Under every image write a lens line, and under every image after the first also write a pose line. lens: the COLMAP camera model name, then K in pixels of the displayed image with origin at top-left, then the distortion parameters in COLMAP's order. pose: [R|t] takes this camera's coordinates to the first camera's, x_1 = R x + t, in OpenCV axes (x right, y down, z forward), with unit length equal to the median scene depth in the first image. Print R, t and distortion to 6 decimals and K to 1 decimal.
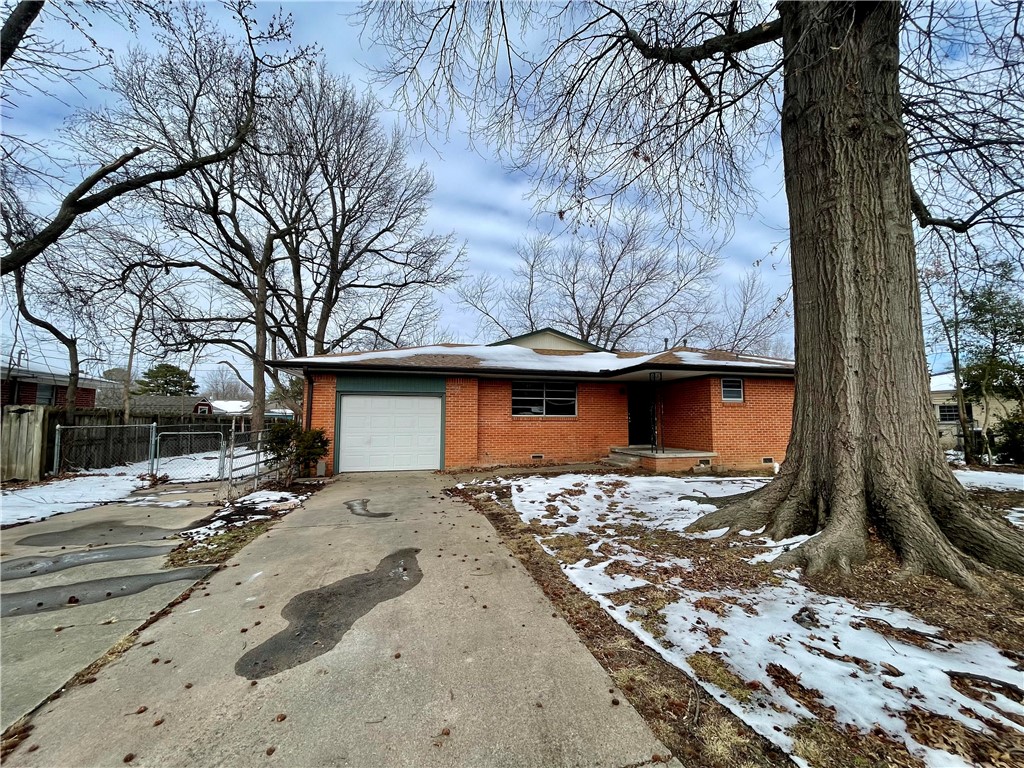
lens RADIAL K [[412.1, 0, 510.1], [0, 412.1, 386.1], [0, 0, 1]] dist [-0.009011, 0.001632]
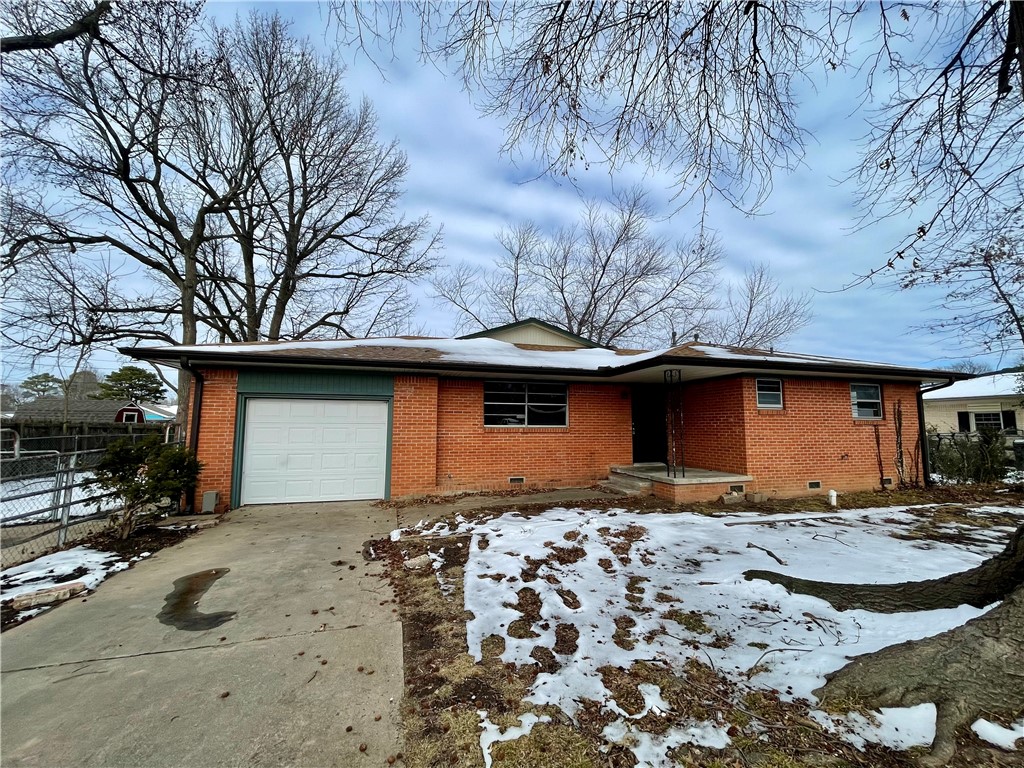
lens RADIAL K [[412.1, 0, 511.1], [0, 412.1, 387.1], [0, 0, 1]] dist [-0.009011, 0.001632]
pose [[0.999496, 0.004116, 0.031491, 0.030331], [-0.003763, 0.999930, -0.011244, 0.007376], [-0.031535, 0.011120, 0.999441, 0.228209]]
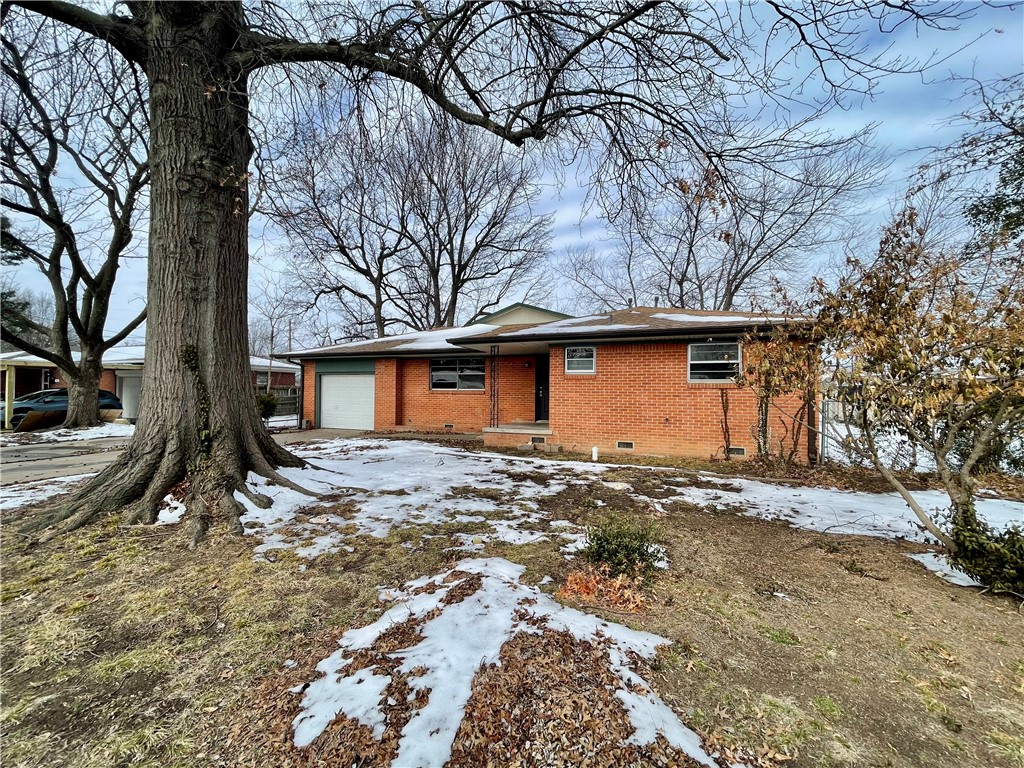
lens RADIAL K [[412.1, 0, 510.9], [0, 412.1, 386.2], [0, 0, 1]] dist [-0.009011, 0.001632]
pose [[0.805347, -0.001770, -0.592801, 0.865291], [0.041560, 0.997704, 0.053483, 0.010548], [0.591345, -0.067709, 0.803571, 0.199703]]
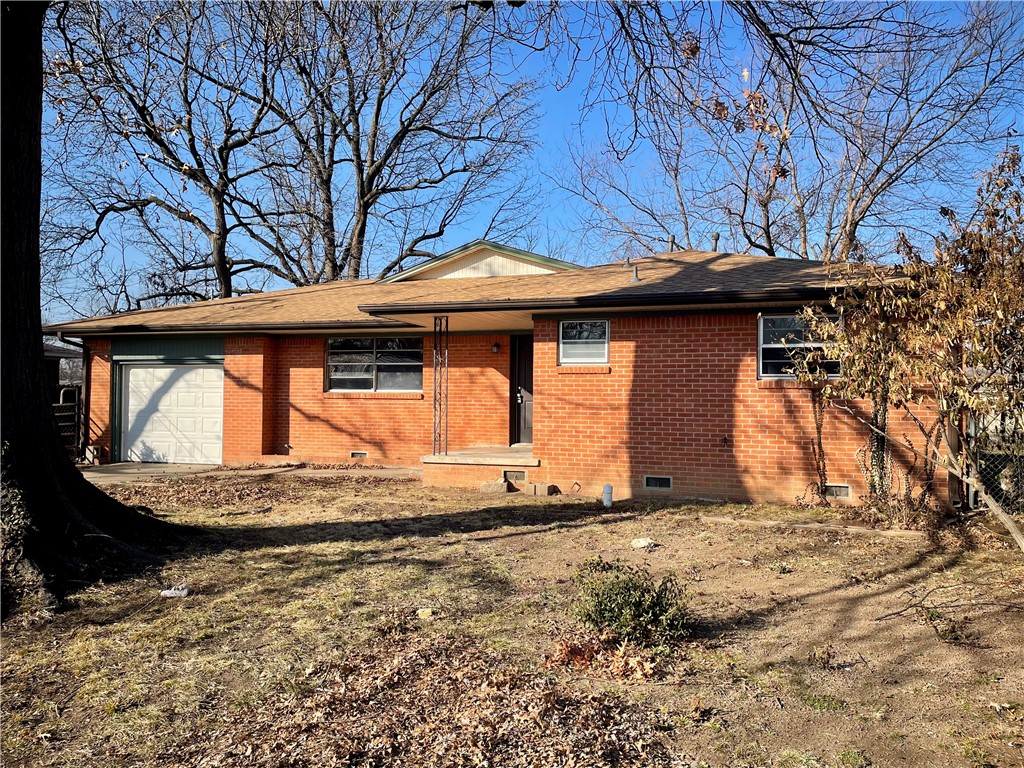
lens RADIAL K [[774.4, 0, 507.6], [0, 774.4, 376.3], [0, 0, 1]] dist [0.053726, -0.024443]
pose [[0.837675, -0.008755, -0.546099, 0.919105], [0.039462, 0.998228, 0.044529, 0.004521], [0.544741, -0.058851, 0.836537, 0.116854]]
